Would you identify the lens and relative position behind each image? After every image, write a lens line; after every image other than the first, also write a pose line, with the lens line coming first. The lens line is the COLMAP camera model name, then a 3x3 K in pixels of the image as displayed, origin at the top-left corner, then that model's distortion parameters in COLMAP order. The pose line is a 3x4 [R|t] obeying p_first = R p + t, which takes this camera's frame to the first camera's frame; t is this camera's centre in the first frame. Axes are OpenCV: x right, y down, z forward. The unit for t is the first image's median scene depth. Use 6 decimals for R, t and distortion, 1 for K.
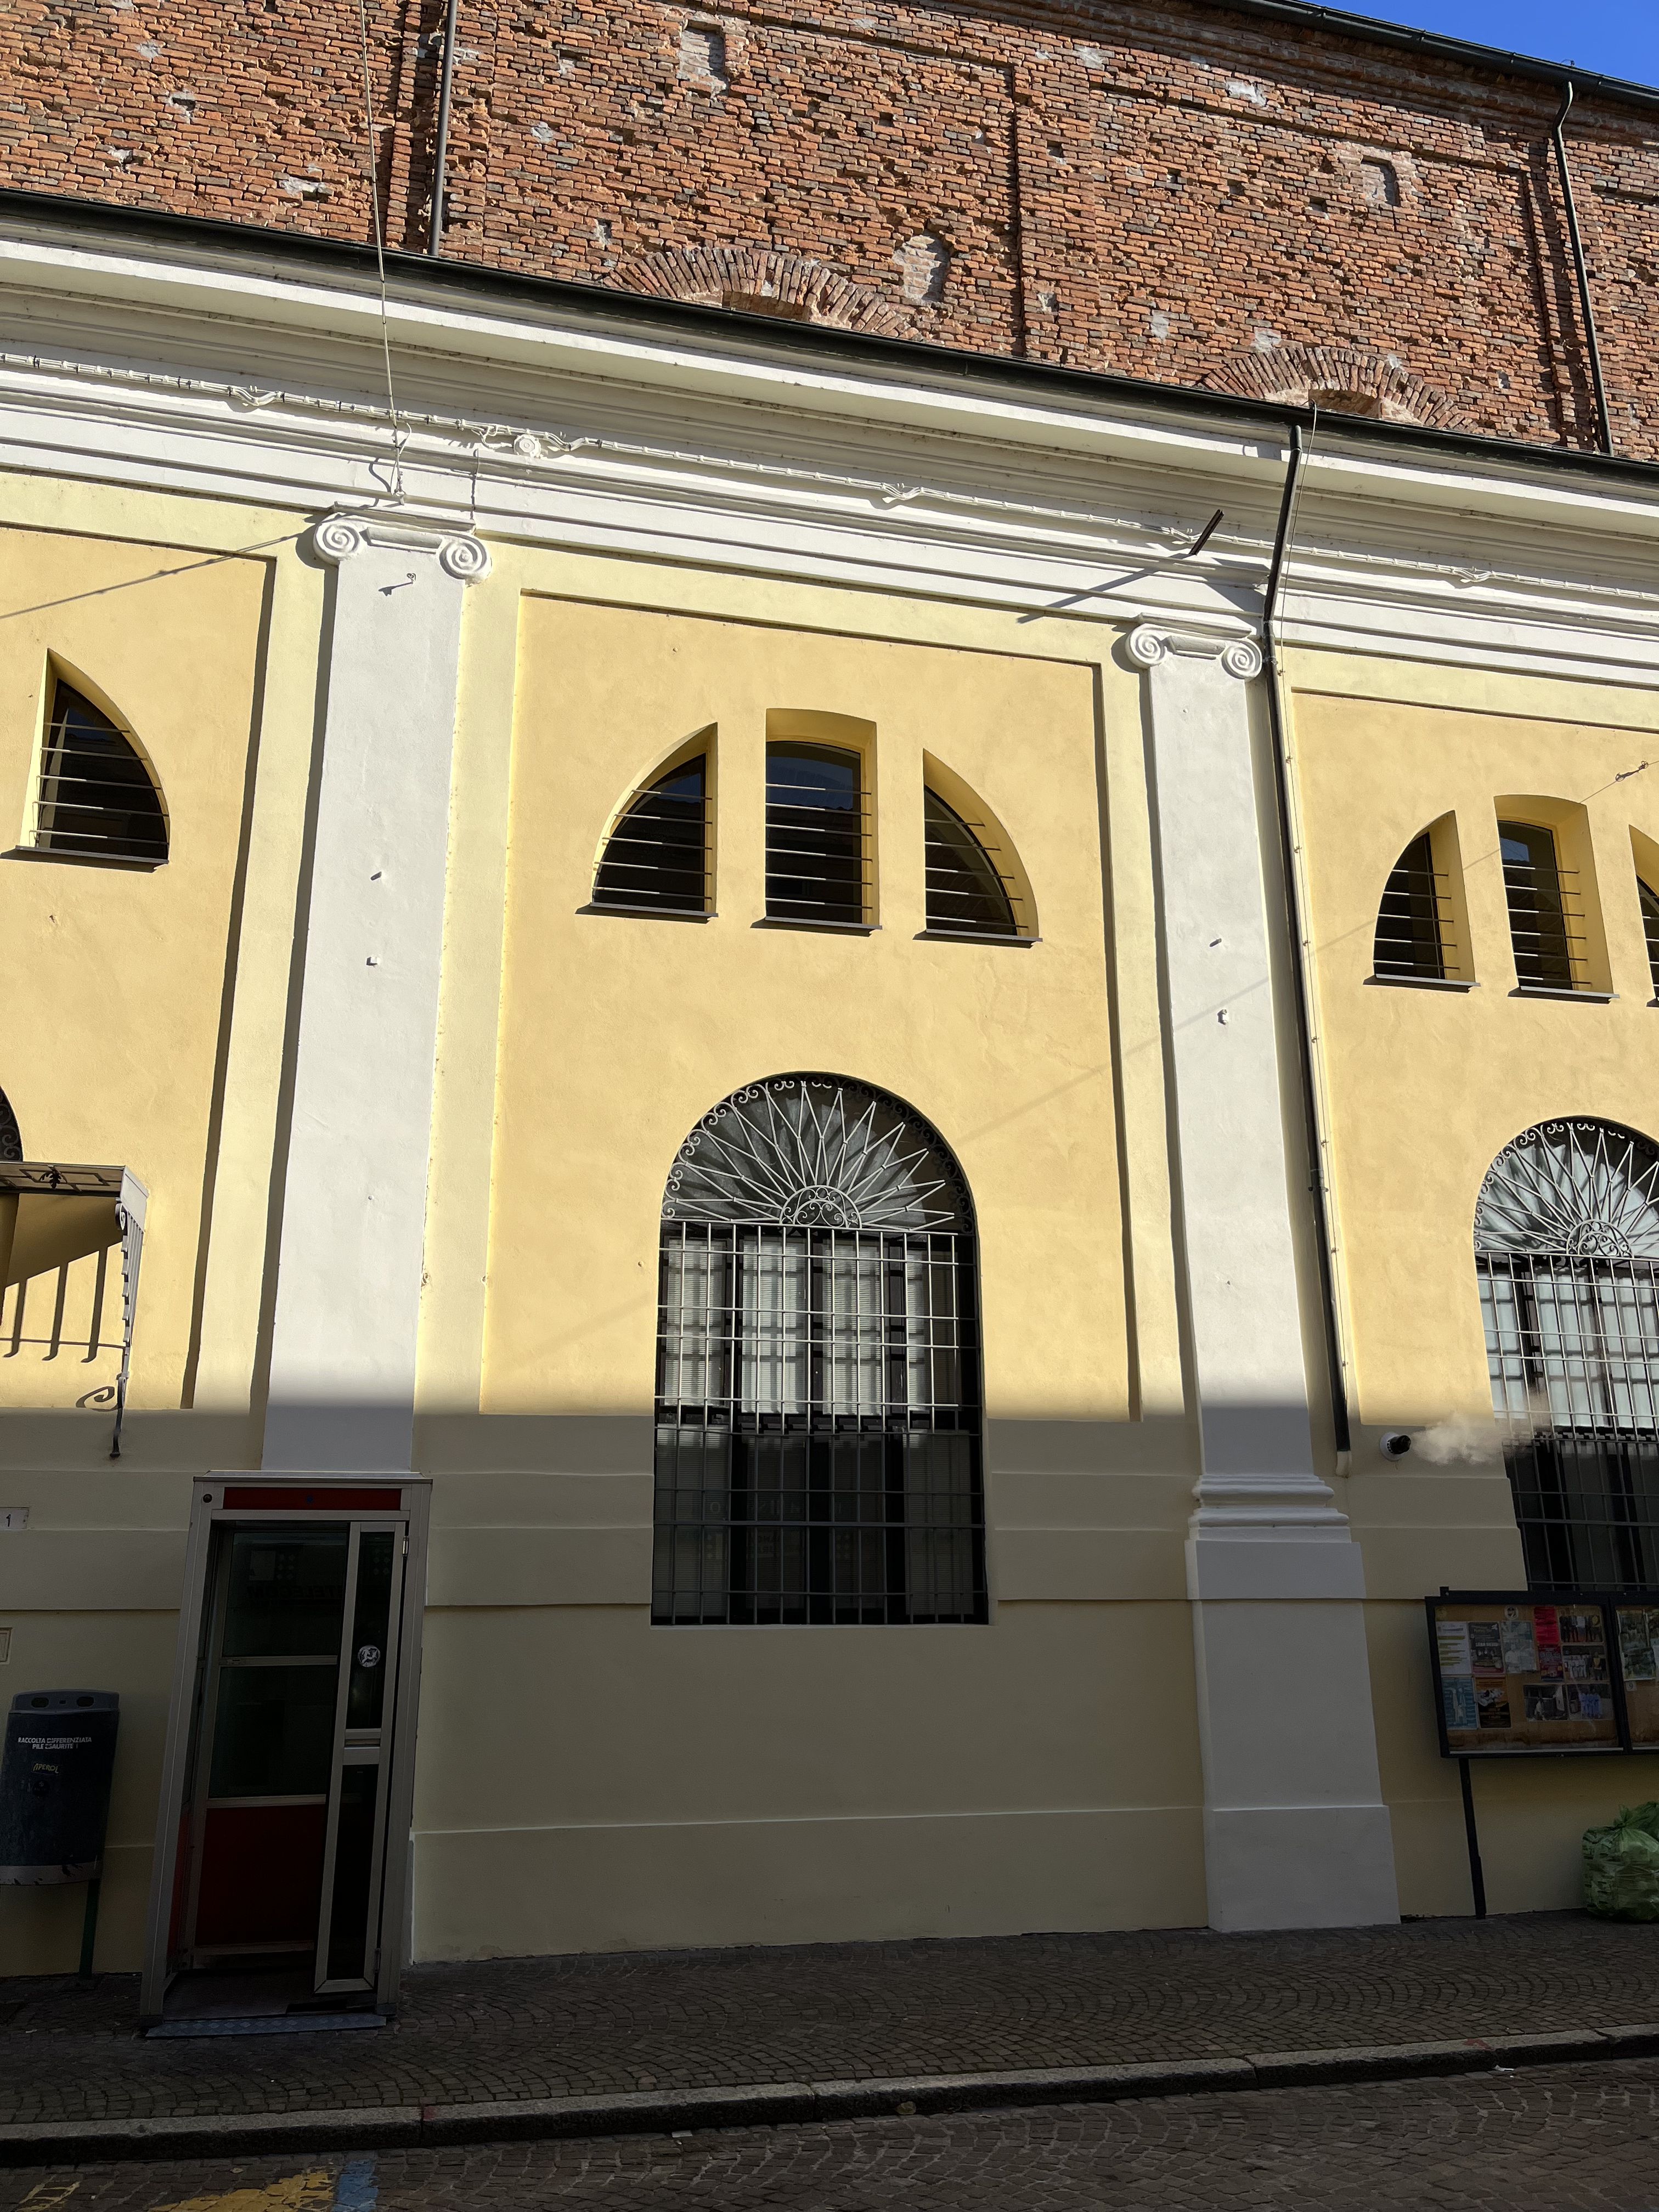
lens RADIAL K [[1663.9, 0, 829.5], [0, 1663.9, 1106.0], [0, 0, 1]] dist [0.021615, -0.008226]
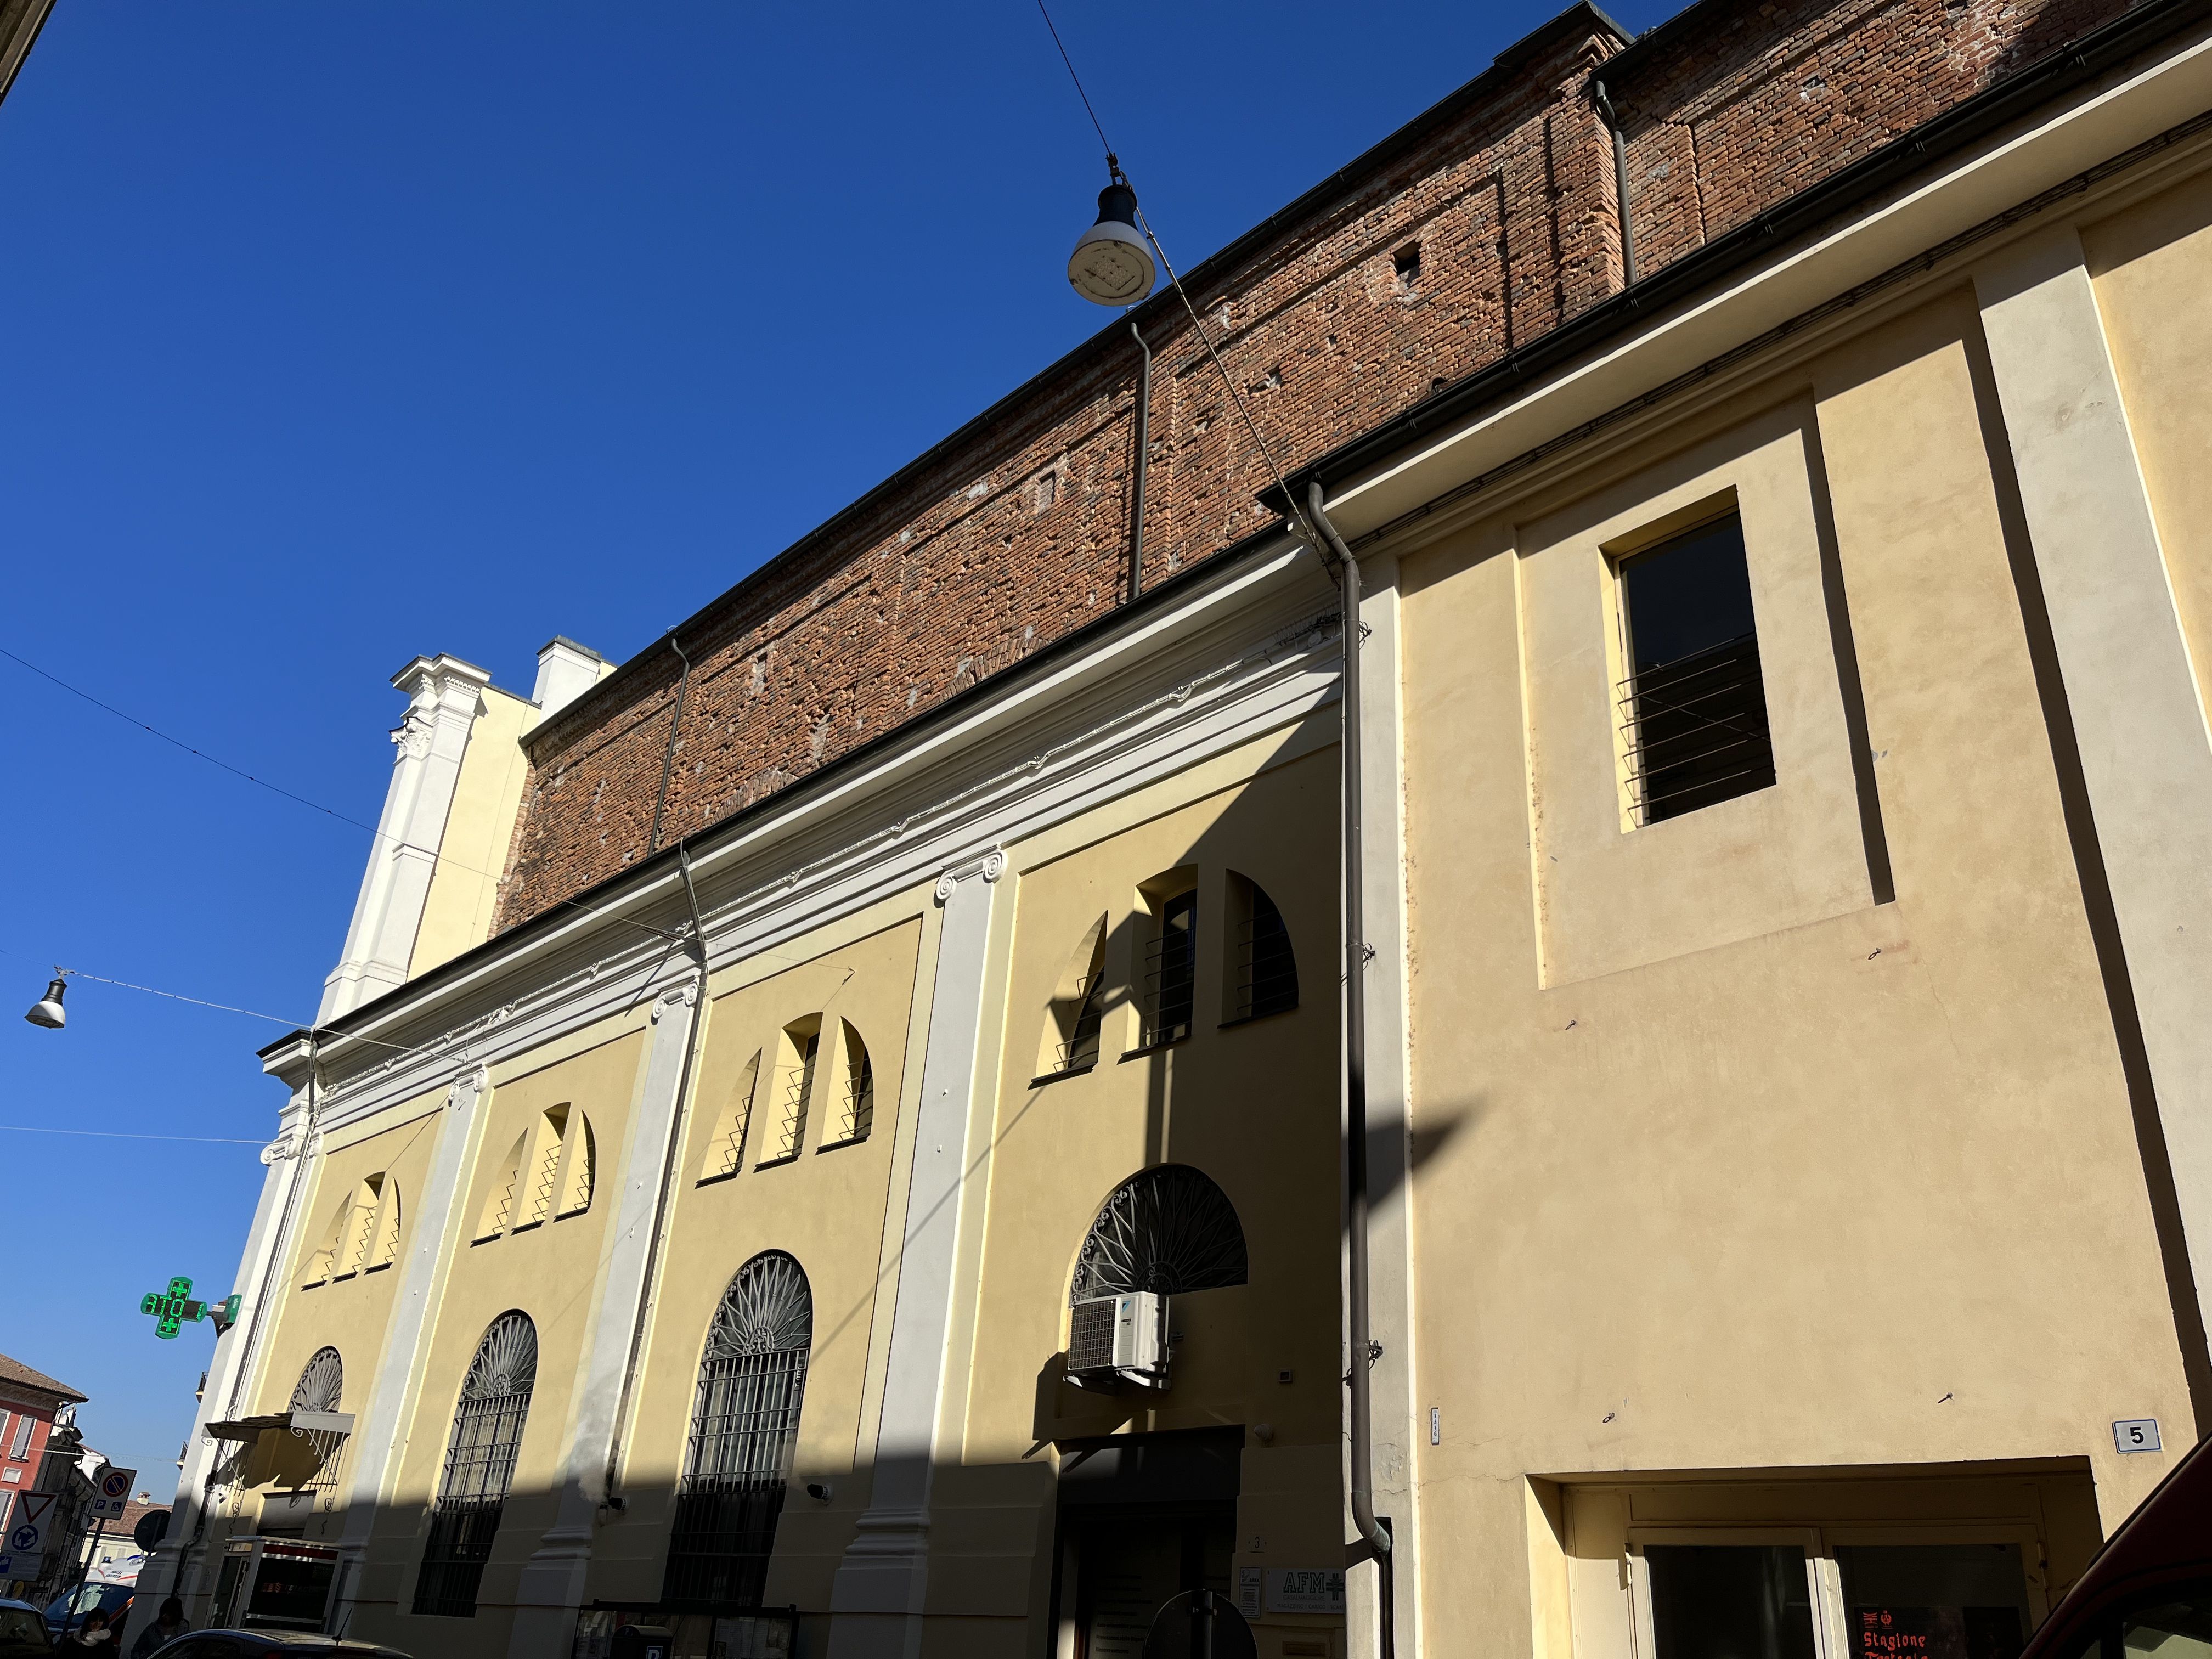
lens RADIAL K [[1701.5, 0, 1106.0], [0, 1701.5, 829.5], [0, 0, 1]] dist [0.213087, -0.002225]
pose [[0.462872, -0.319531, -0.826831, 1.731301], [0.204038, 0.946129, -0.251411, 0.089137], [0.862623, -0.052334, 0.503133, 0.438240]]
